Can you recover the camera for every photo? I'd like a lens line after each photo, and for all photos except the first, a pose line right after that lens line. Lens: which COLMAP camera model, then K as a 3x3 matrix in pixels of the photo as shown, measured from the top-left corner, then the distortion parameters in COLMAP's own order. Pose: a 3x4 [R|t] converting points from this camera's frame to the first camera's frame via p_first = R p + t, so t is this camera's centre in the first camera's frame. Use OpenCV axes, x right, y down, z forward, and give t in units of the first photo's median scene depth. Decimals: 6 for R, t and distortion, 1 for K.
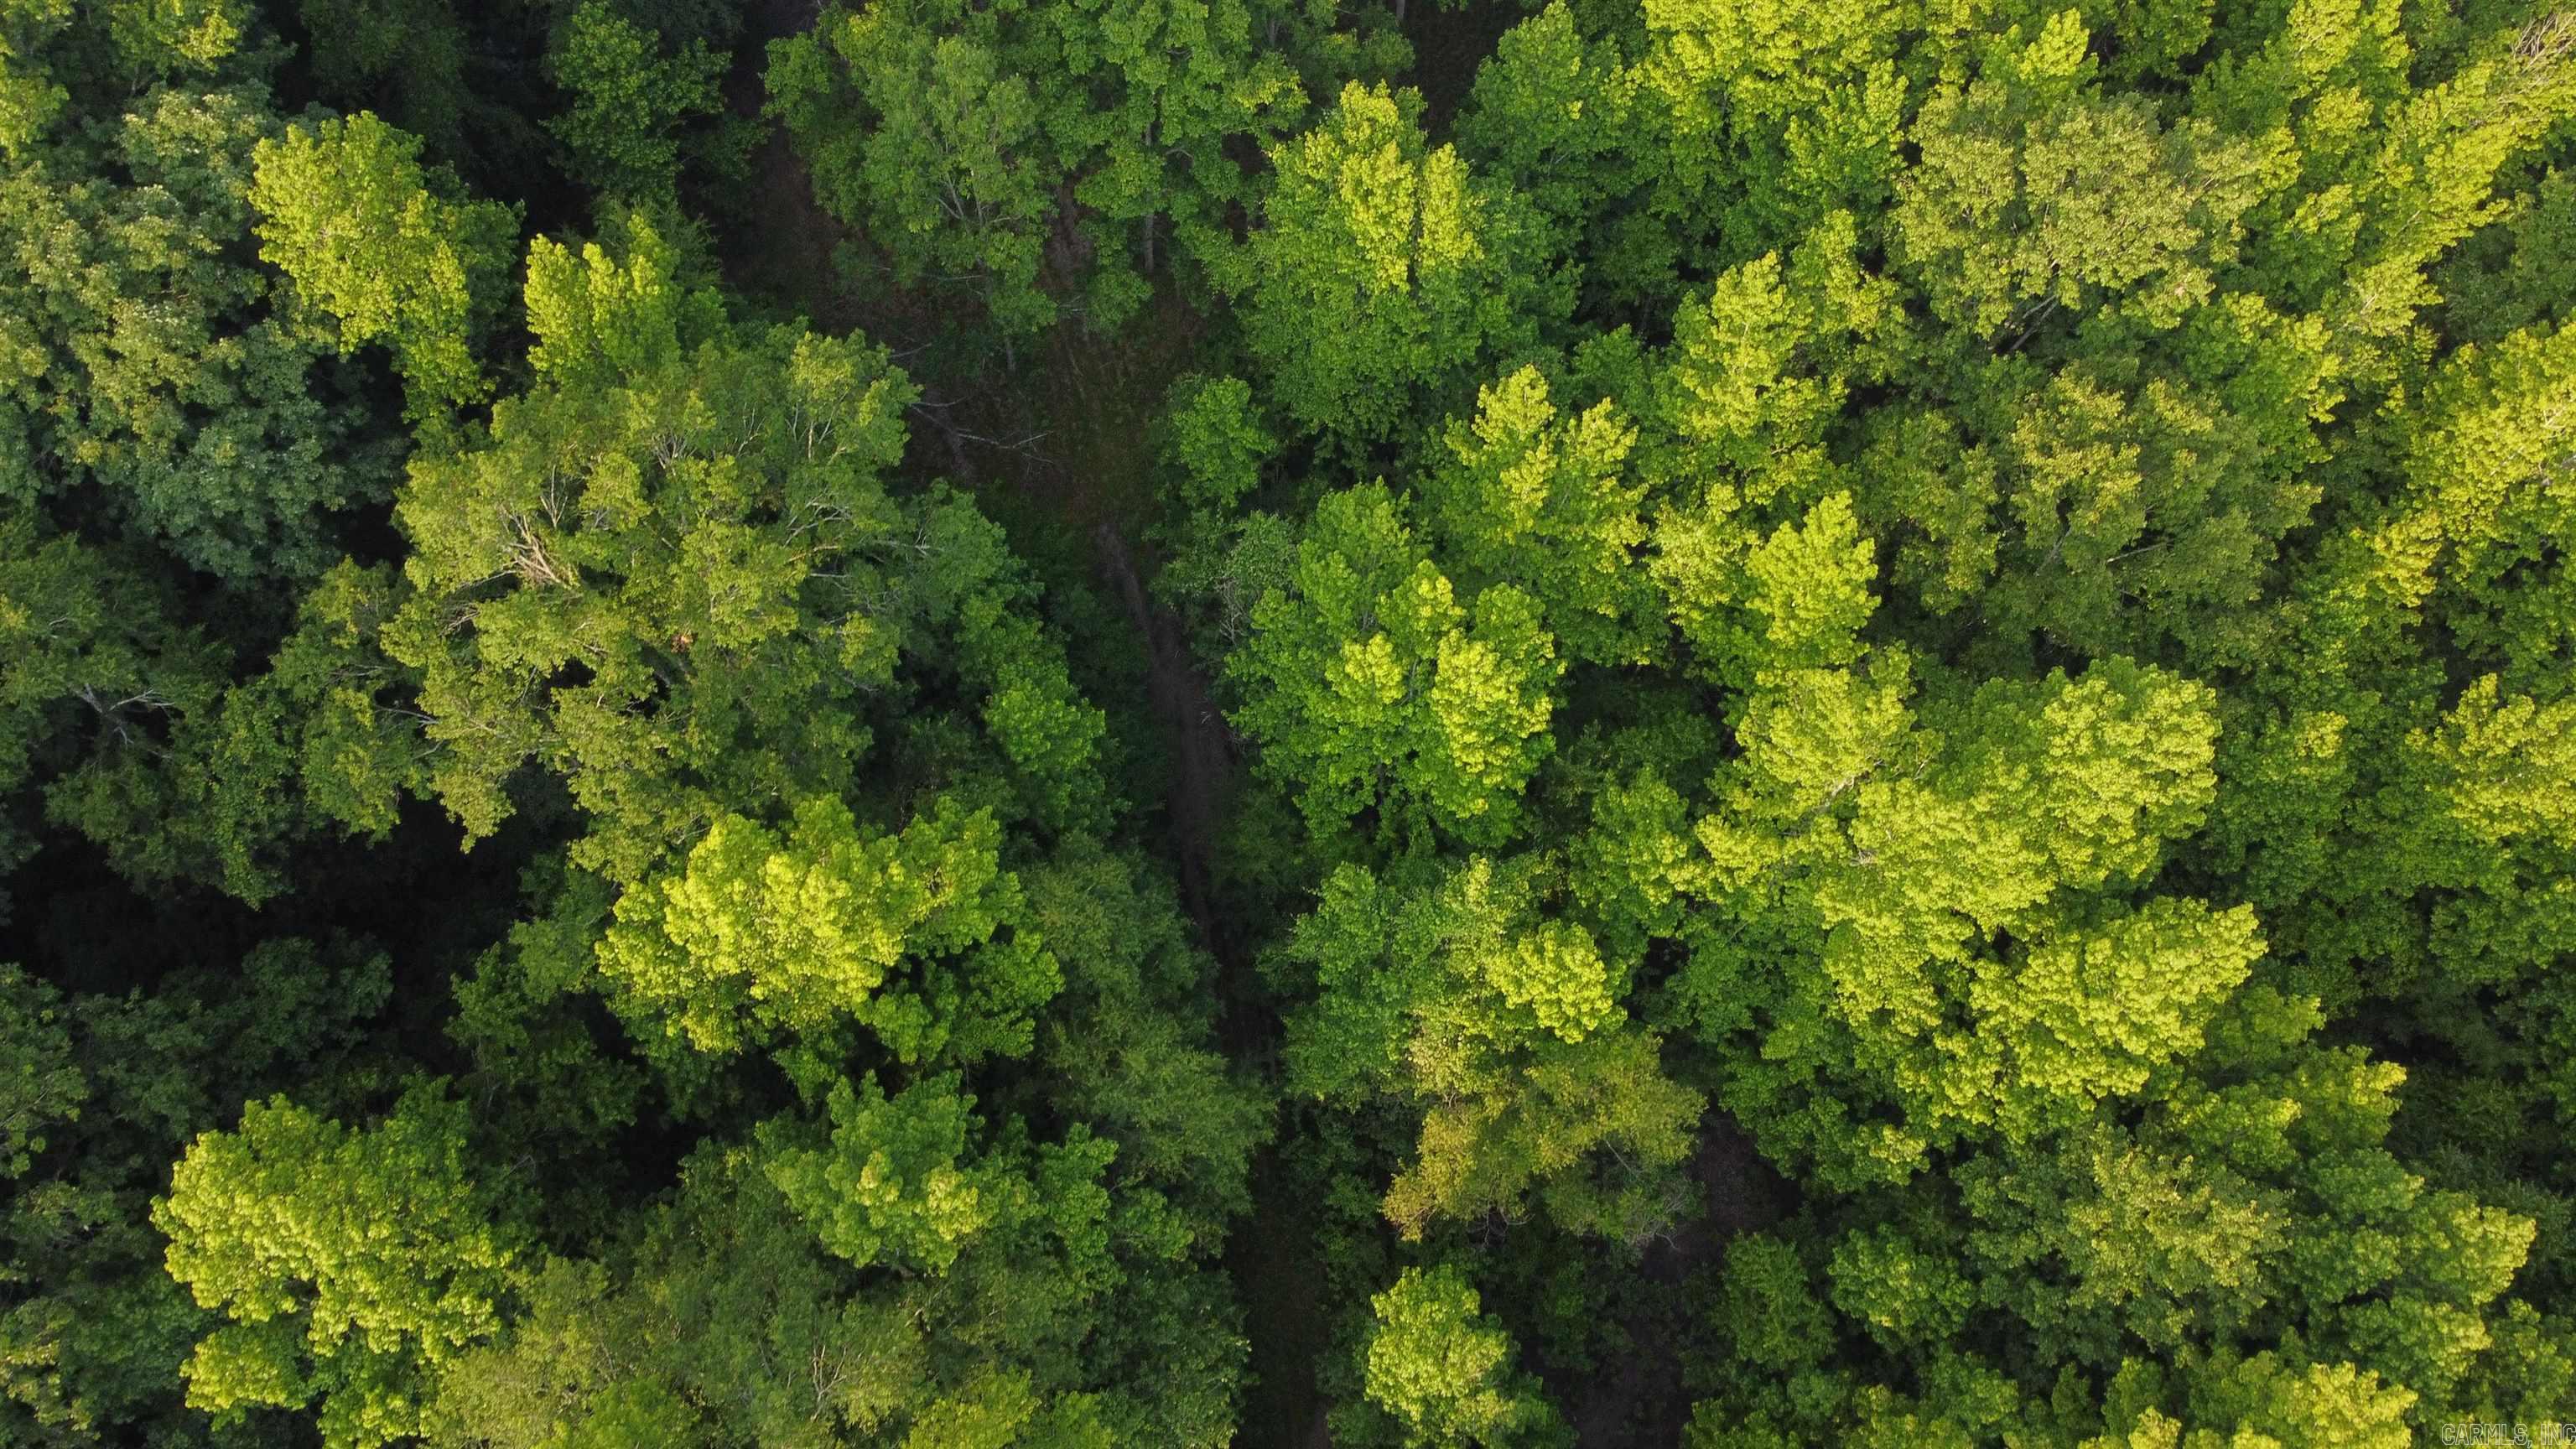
lens RADIAL K [[1991.0, 0, 1288.0], [0, 1991.0, 724.5], [0, 0, 1]] dist [-0.005474, 0.007627]
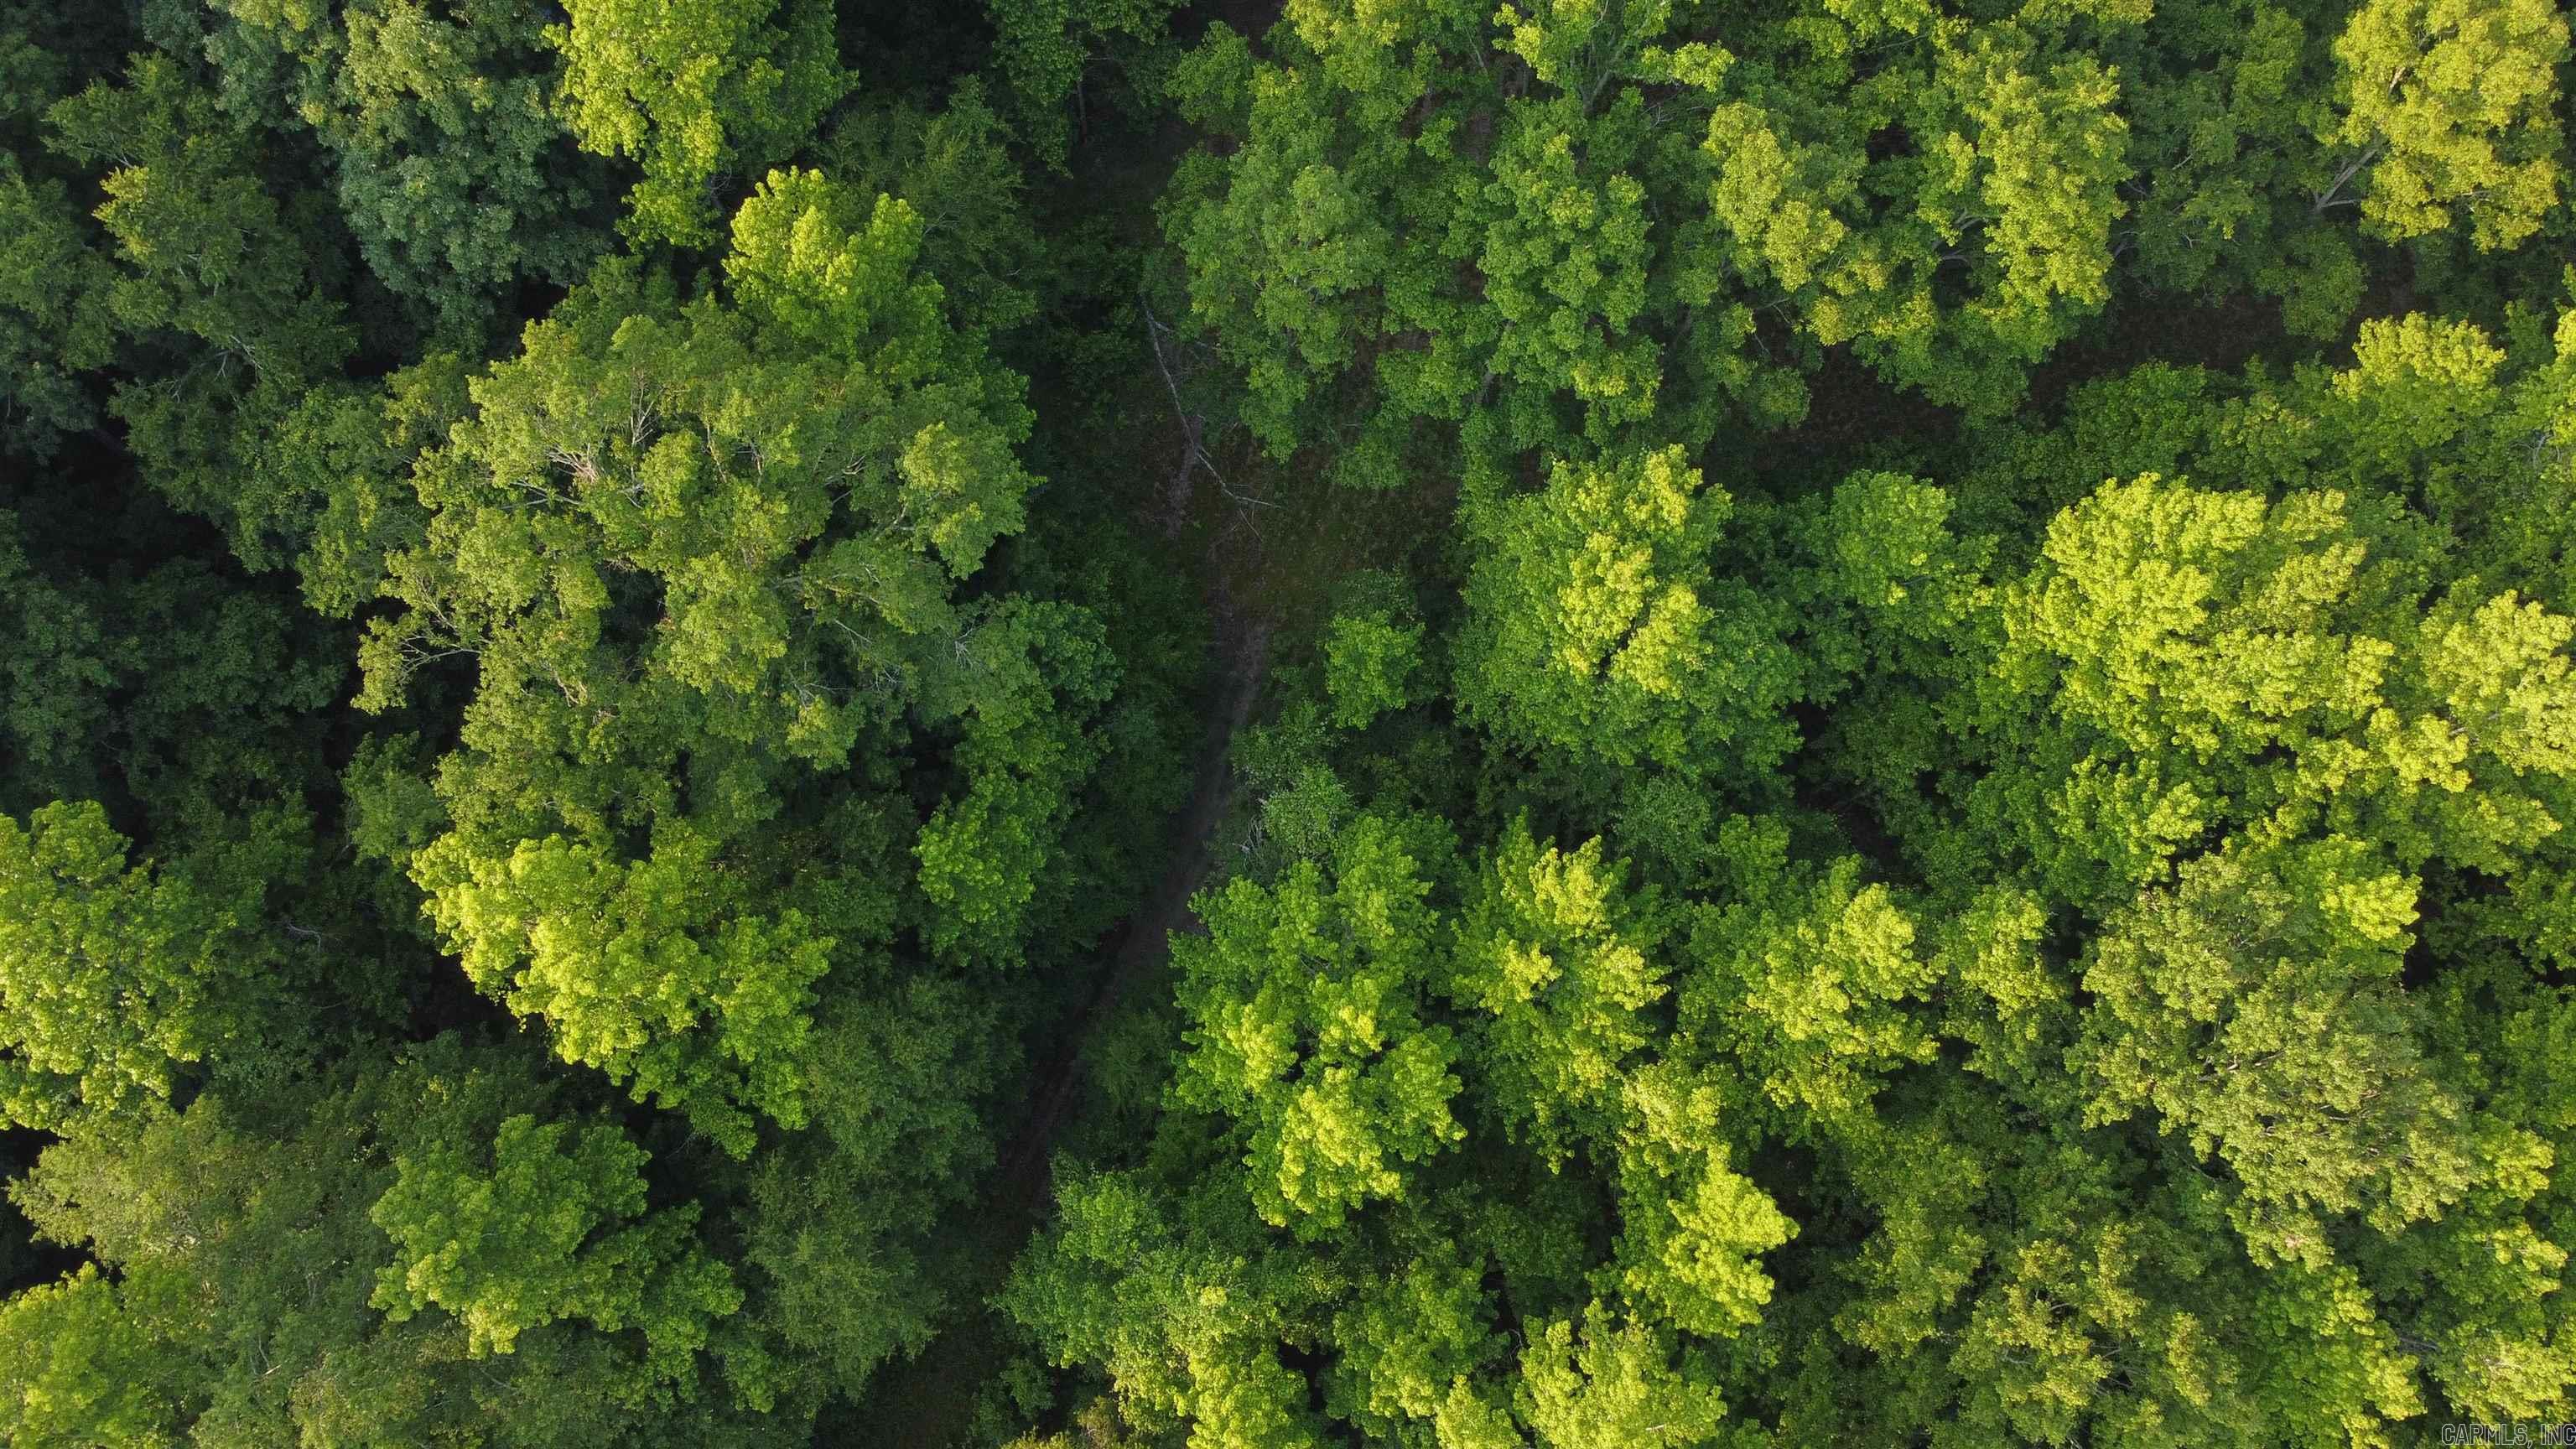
lens RADIAL K [[1991.0, 0, 1288.0], [0, 1991.0, 724.5], [0, 0, 1]] dist [-0.005474, 0.007627]
pose [[0.807203, 0.577952, -0.119976, 0.076368], [-0.554682, 0.812210, 0.180675, -0.313165], [0.201867, -0.079292, 0.976198, 0.100657]]
